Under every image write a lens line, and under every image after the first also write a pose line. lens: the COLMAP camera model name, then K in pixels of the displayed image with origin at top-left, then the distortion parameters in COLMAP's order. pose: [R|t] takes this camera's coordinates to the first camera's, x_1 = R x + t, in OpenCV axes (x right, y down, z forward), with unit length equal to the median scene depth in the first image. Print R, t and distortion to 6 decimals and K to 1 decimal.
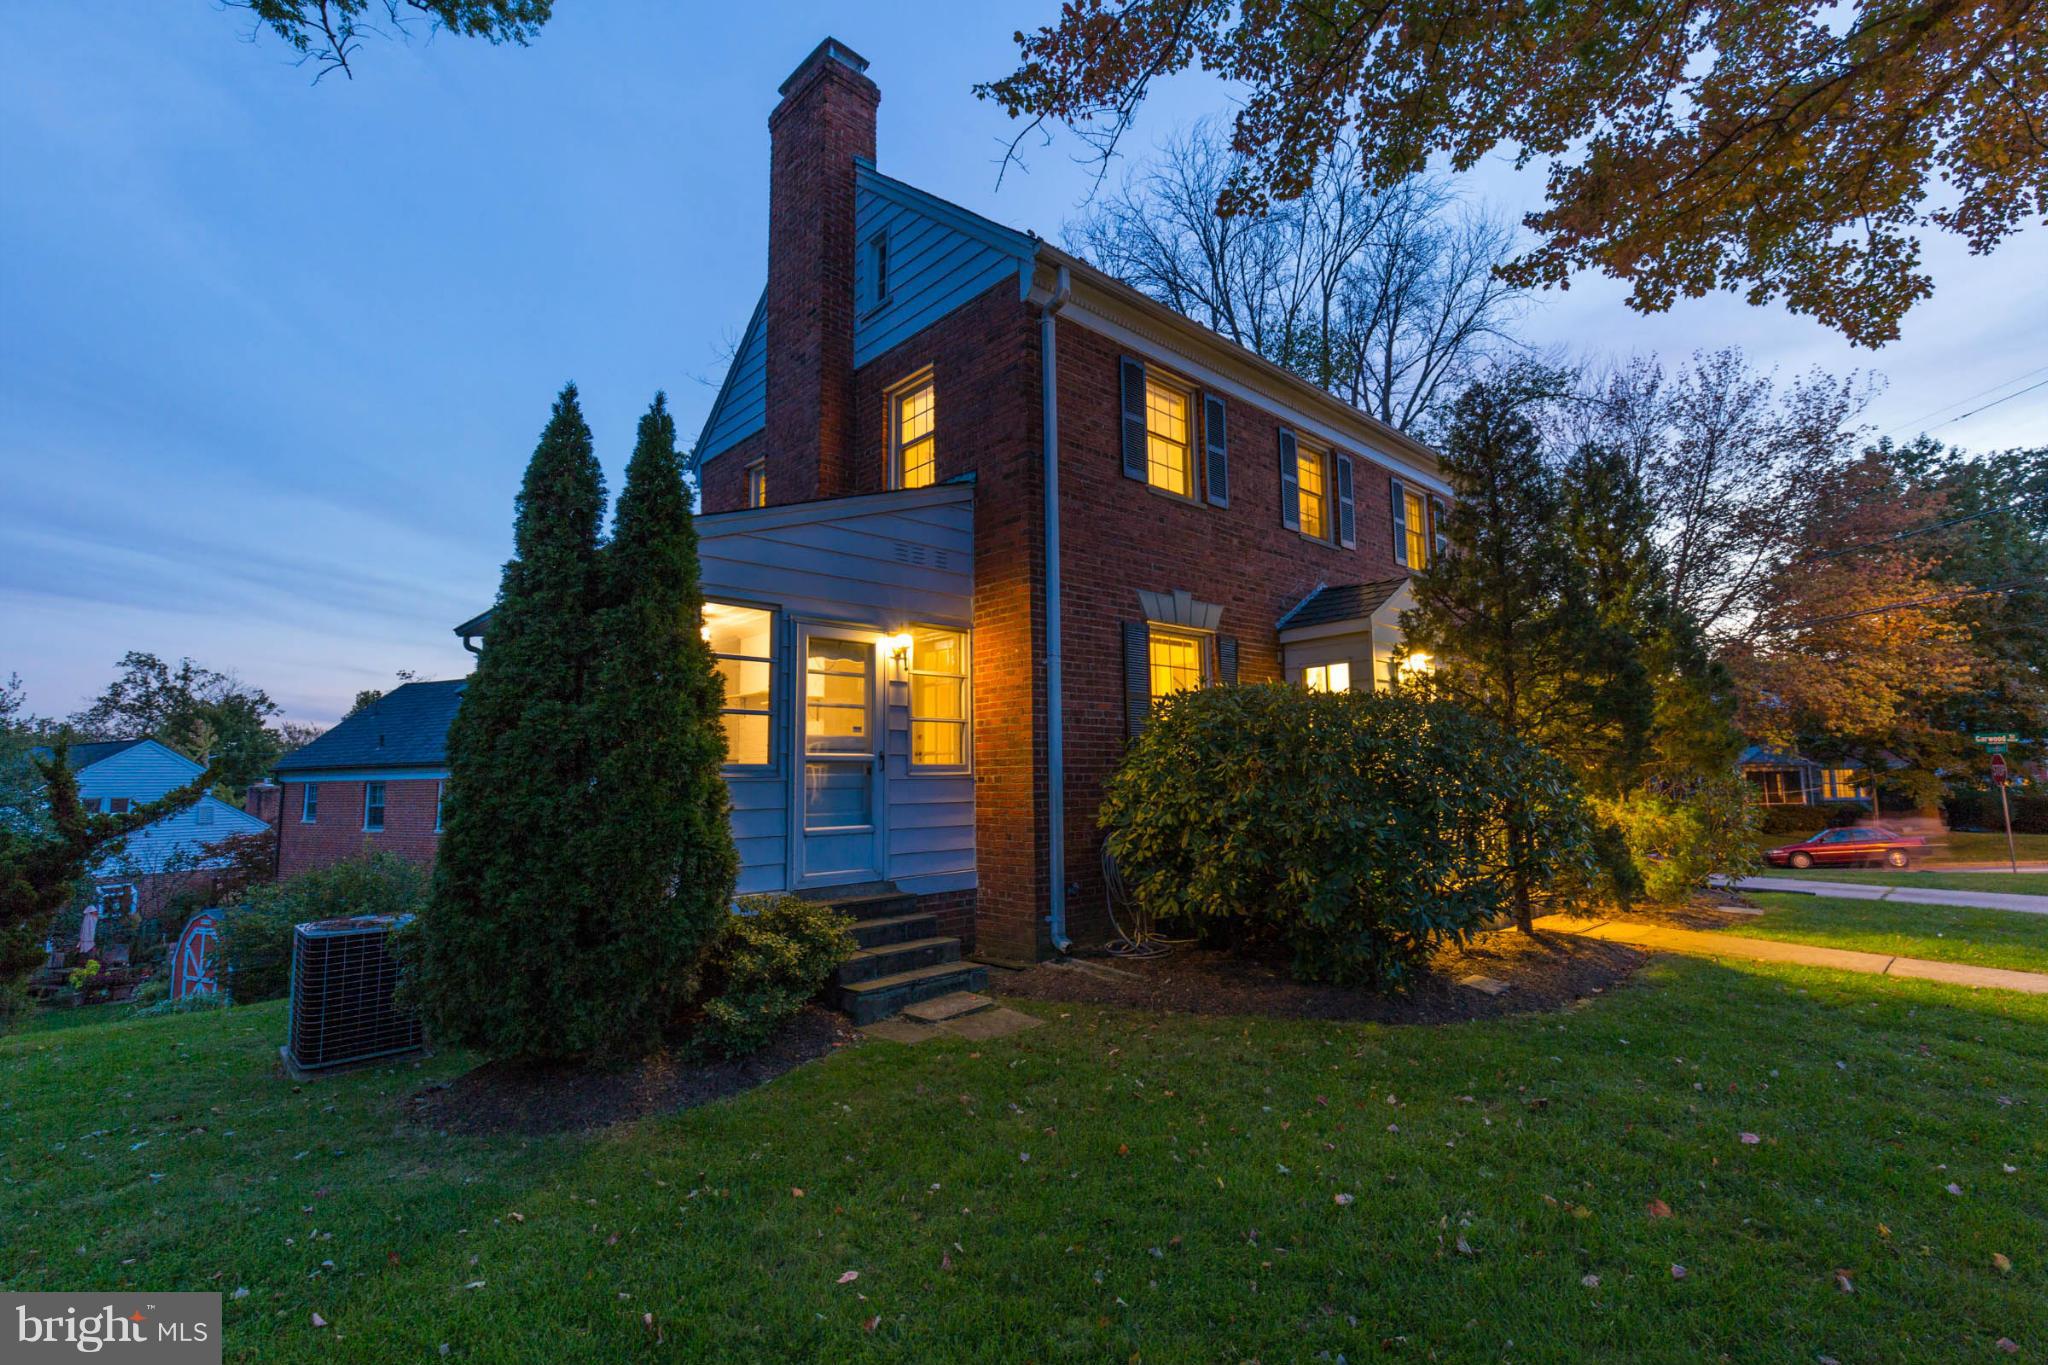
lens RADIAL K [[910.8, 0, 1023.9], [0, 910.8, 681.4], [0, 0, 1]] dist [0.004753, -0.002185]
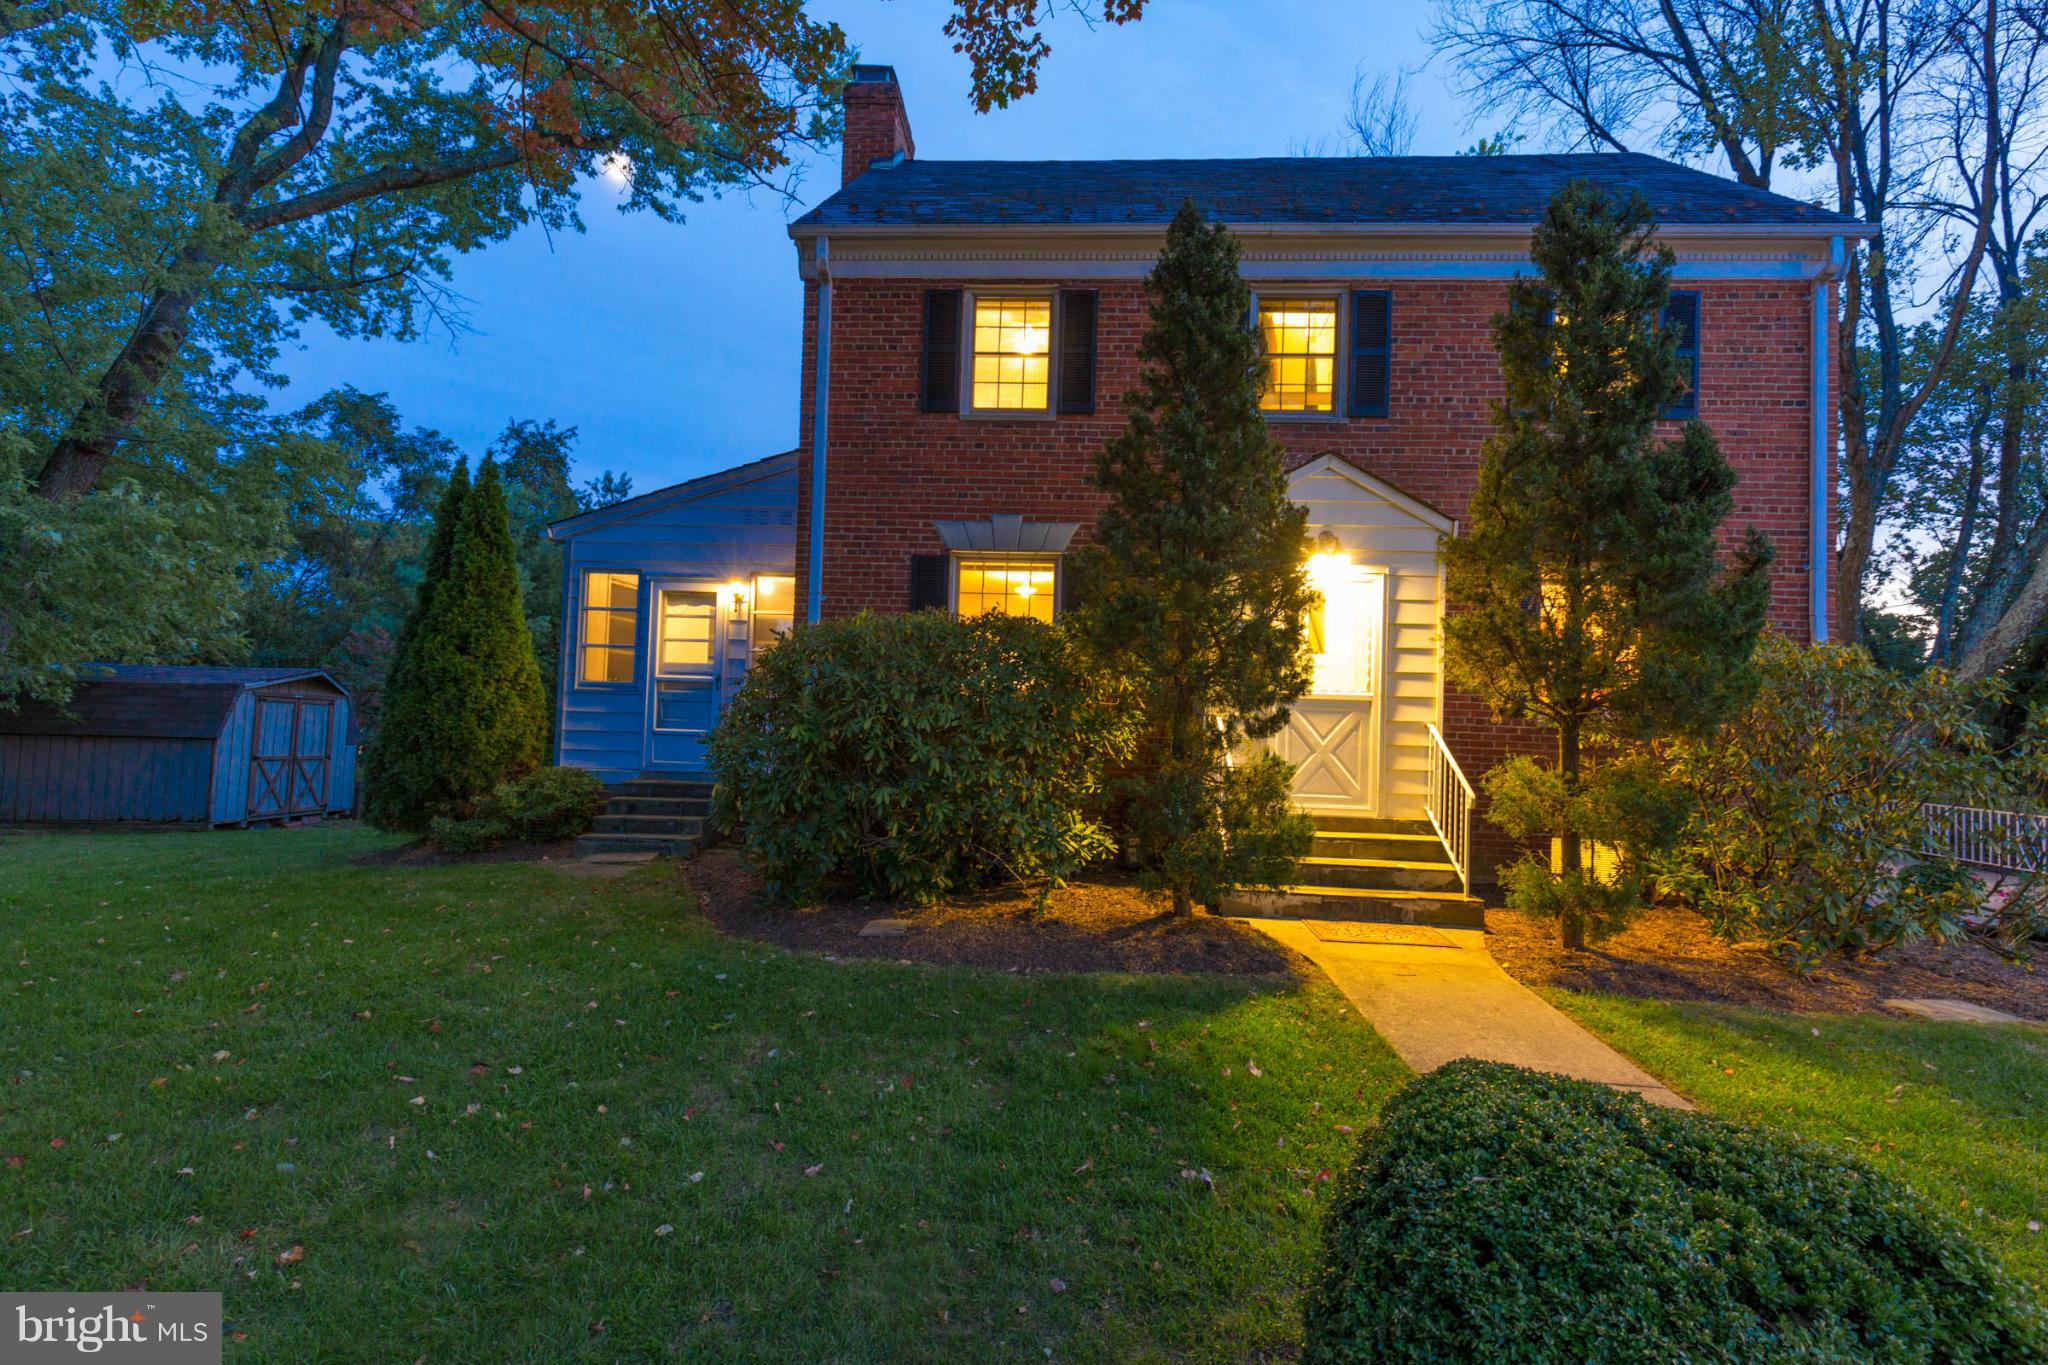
lens RADIAL K [[910.8, 0, 1025.3], [0, 910.8, 680.2], [0, 0, 1]] dist [0.004753, -0.002185]
pose [[0.685544, 0.011667, -0.727938, 1.067855], [0.036357, 0.998075, 0.050237, 0.034067], [0.727123, -0.060905, 0.683801, 0.415908]]
